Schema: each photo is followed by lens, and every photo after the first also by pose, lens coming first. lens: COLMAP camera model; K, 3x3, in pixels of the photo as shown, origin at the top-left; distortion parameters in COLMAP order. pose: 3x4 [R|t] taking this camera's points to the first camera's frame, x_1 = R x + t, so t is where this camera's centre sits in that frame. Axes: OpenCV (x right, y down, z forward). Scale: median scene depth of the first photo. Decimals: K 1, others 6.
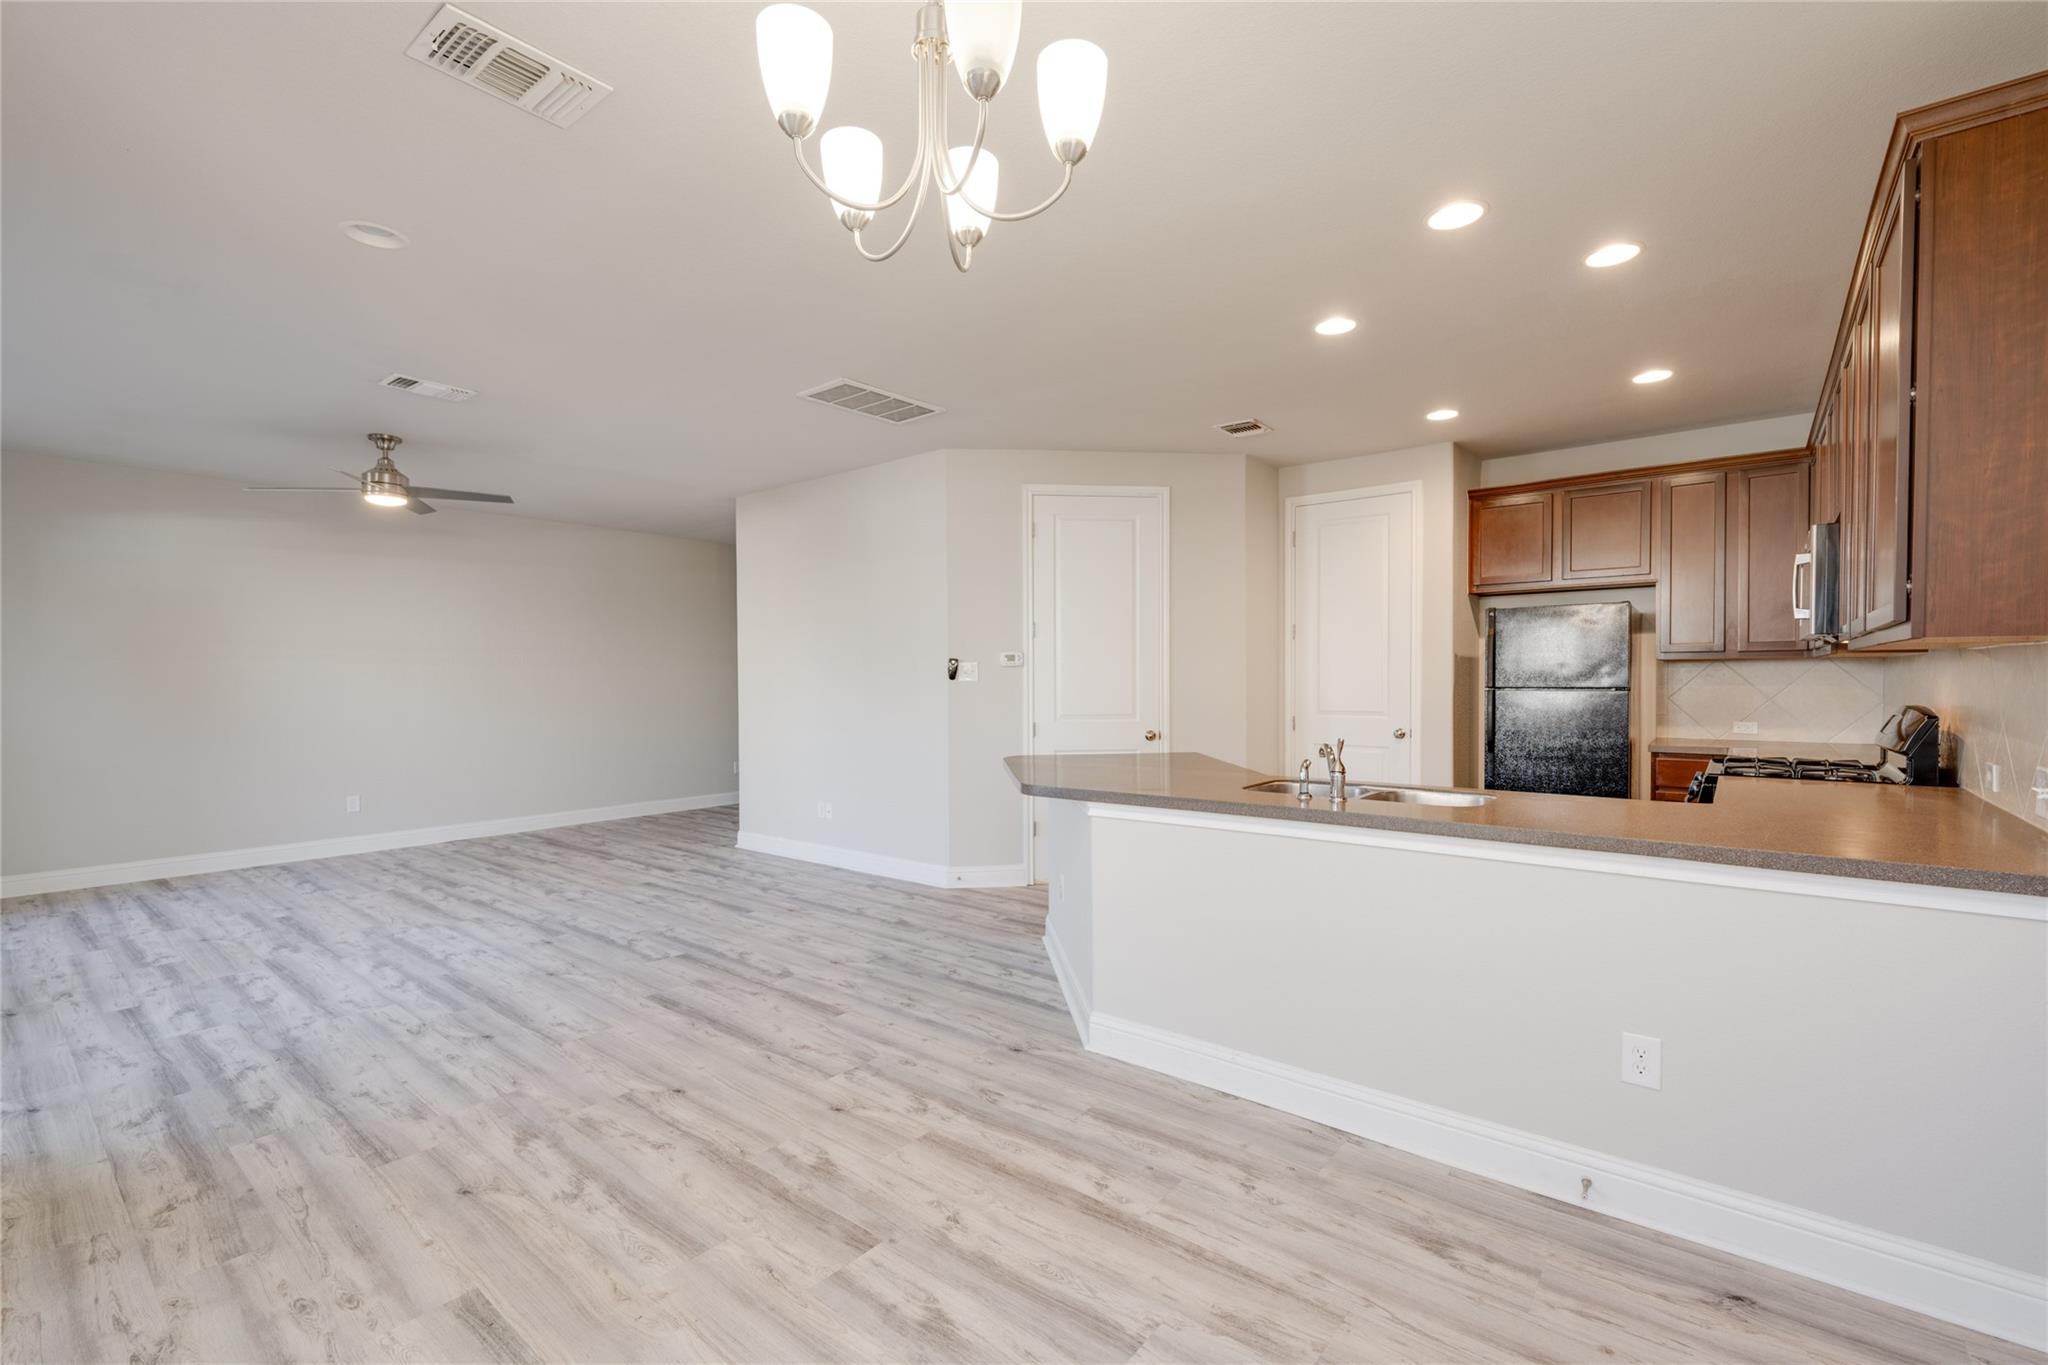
lens RADIAL K [[892.4, 0, 1028.7], [0, 892.4, 688.5], [0, 0, 1]] dist [-0.004379, -0.000031]
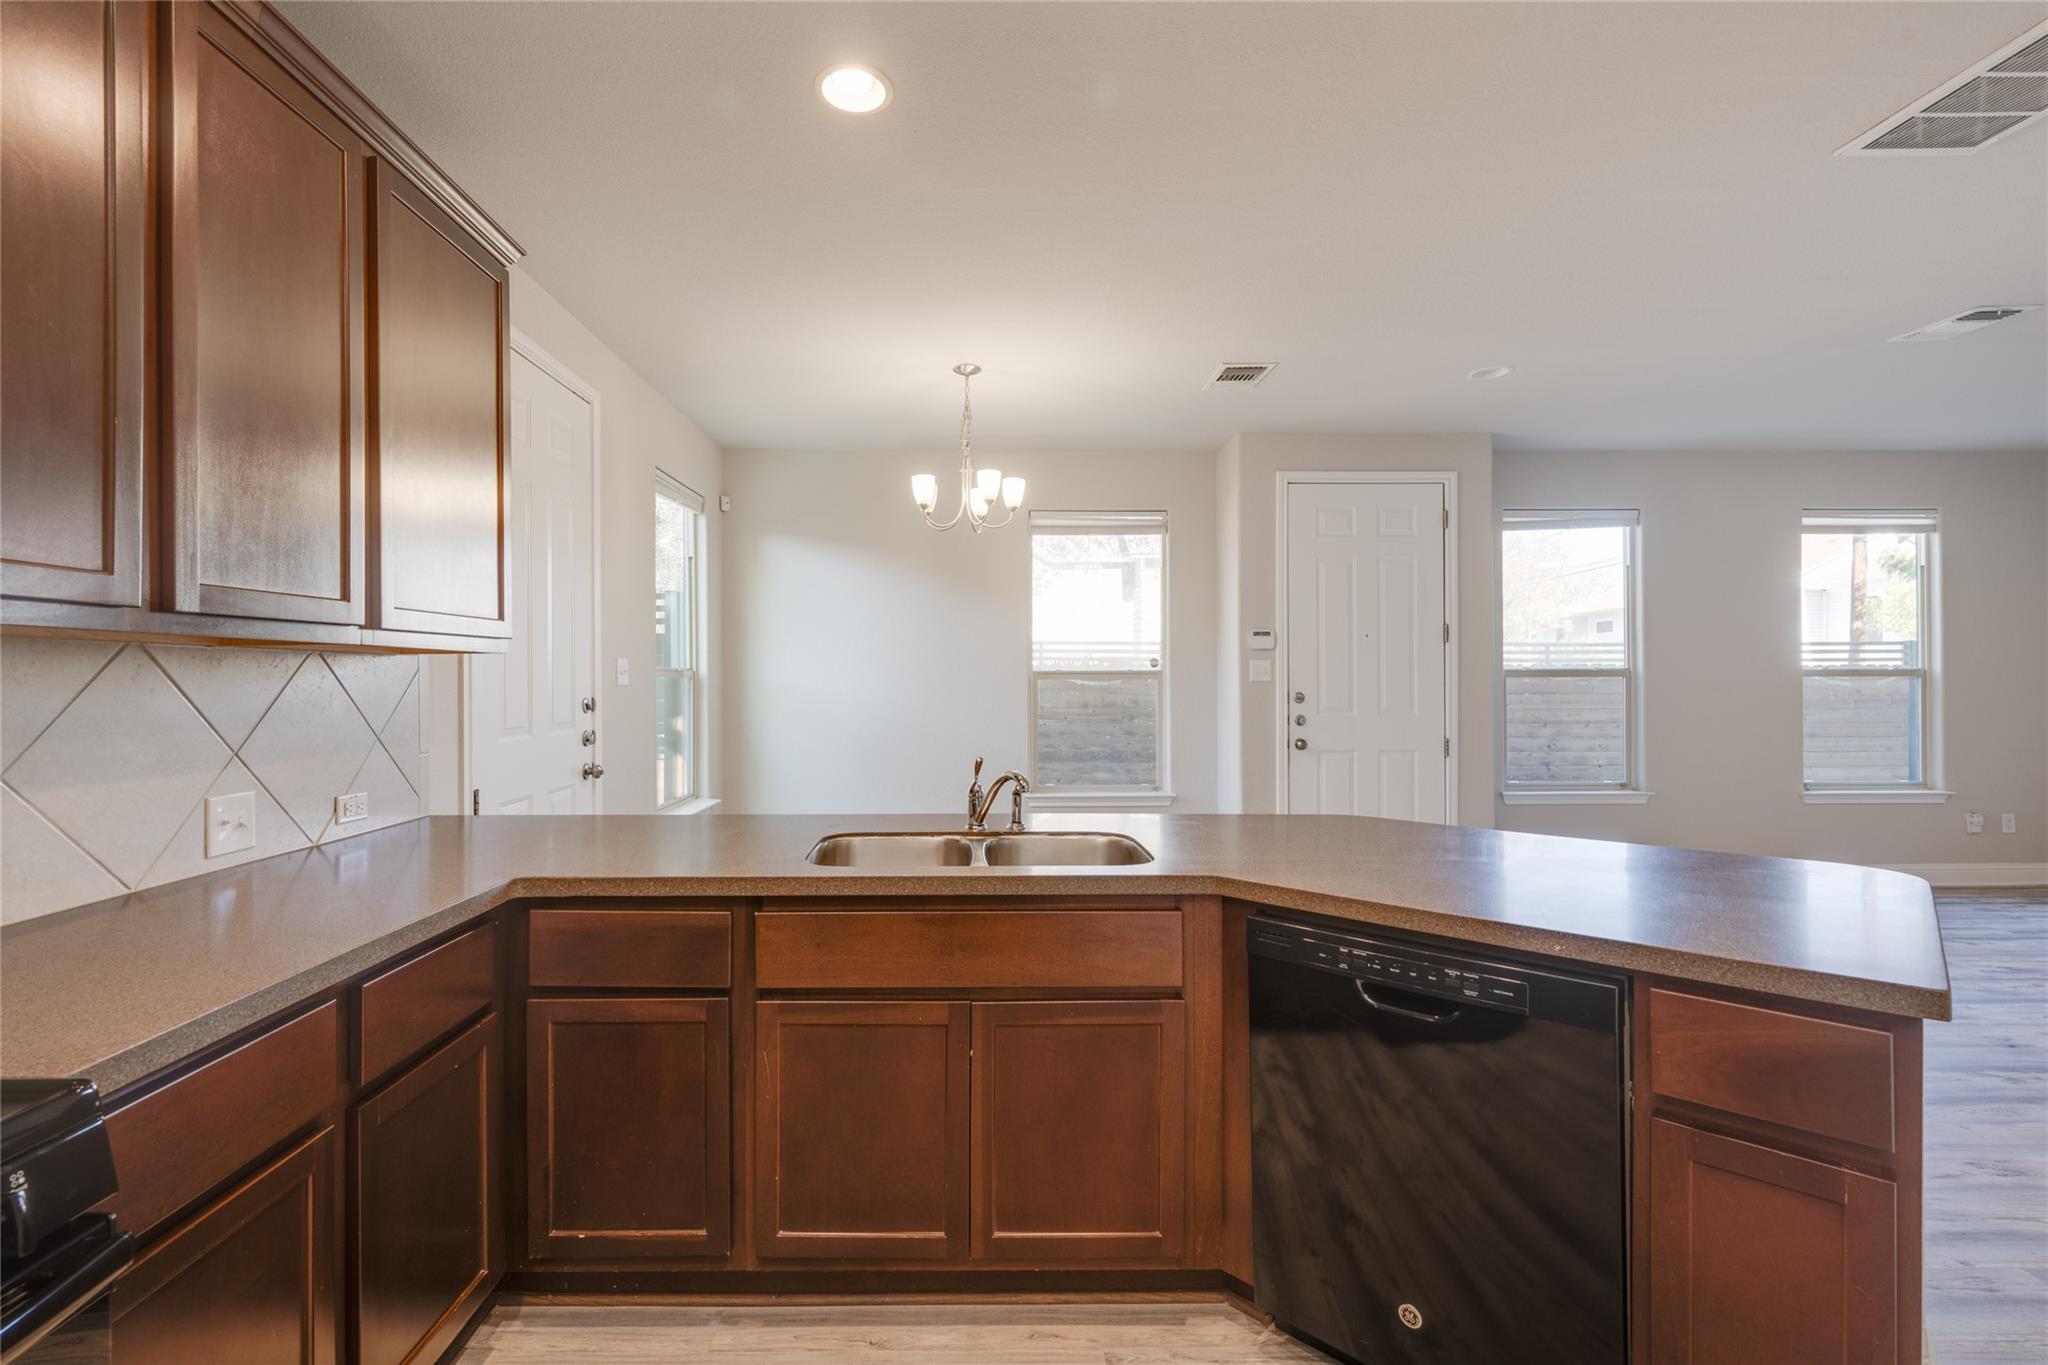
lens RADIAL K [[922.1, 0, 966.5], [0, 922.1, 680.2], [0, 0, 1]] dist [-0.006405, -0.000112]
pose [[-0.780088, 0.008498, -0.625612, 0.641830], [-0.001215, 0.999885, 0.015096, -0.019237], [0.625668, 0.012537, -0.779988, 1.196062]]
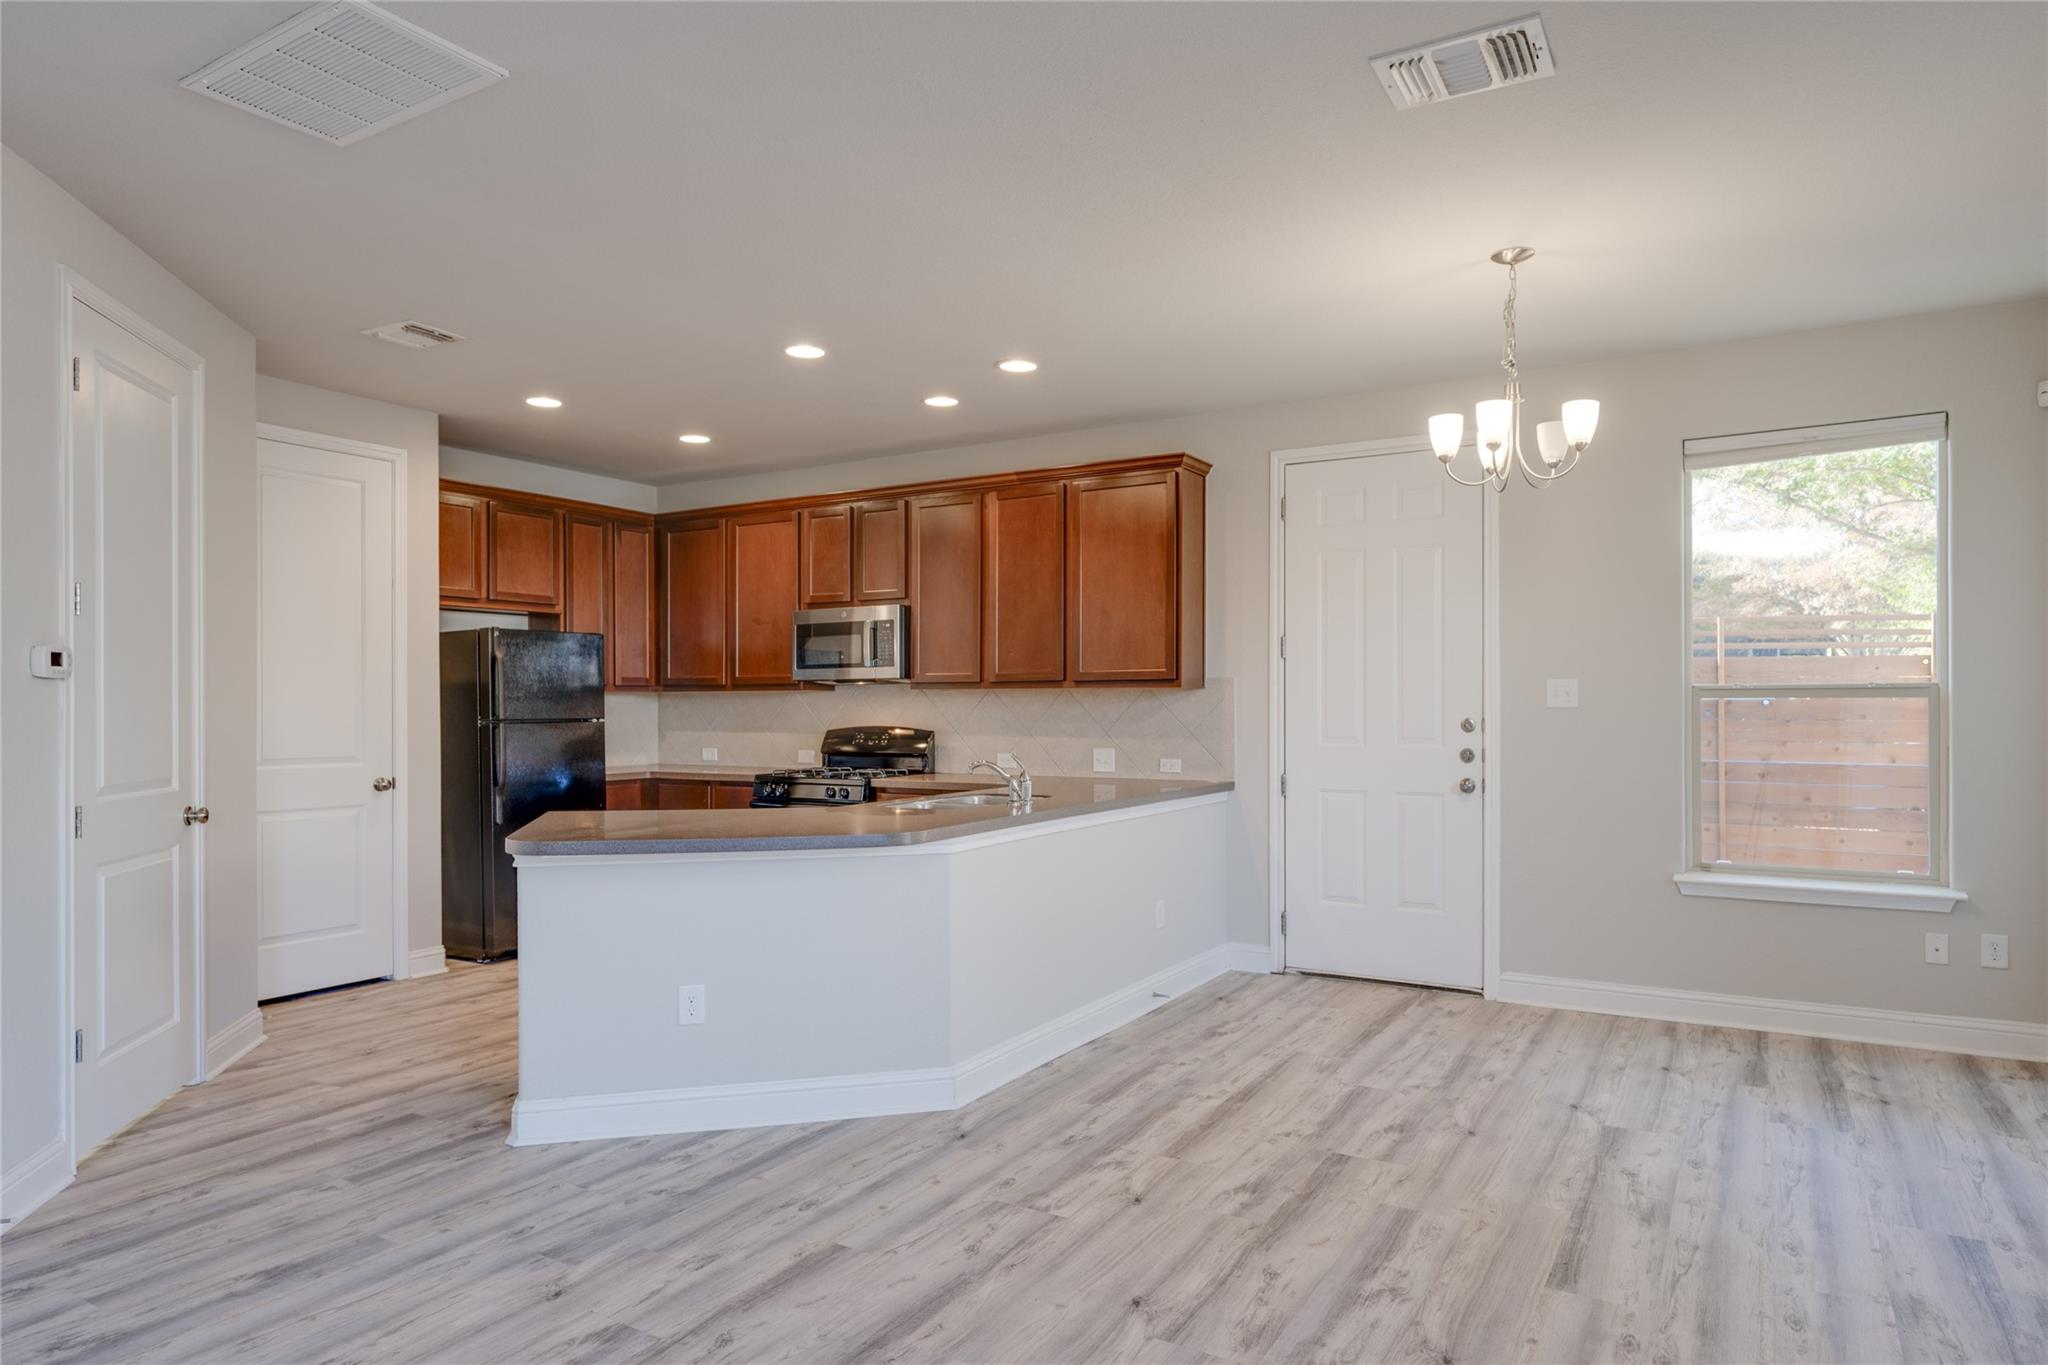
lens RADIAL K [[1207.5, 0, 1045.4], [0, 1207.5, 706.0], [0, 0, 1]] dist [-0.004590, 0.000664]
pose [[-0.148396, 0.003838, 0.988921, -0.952285], [0.017217, 0.999851, -0.001297, -0.006119], [-0.988778, 0.016834, -0.148440, 0.875916]]
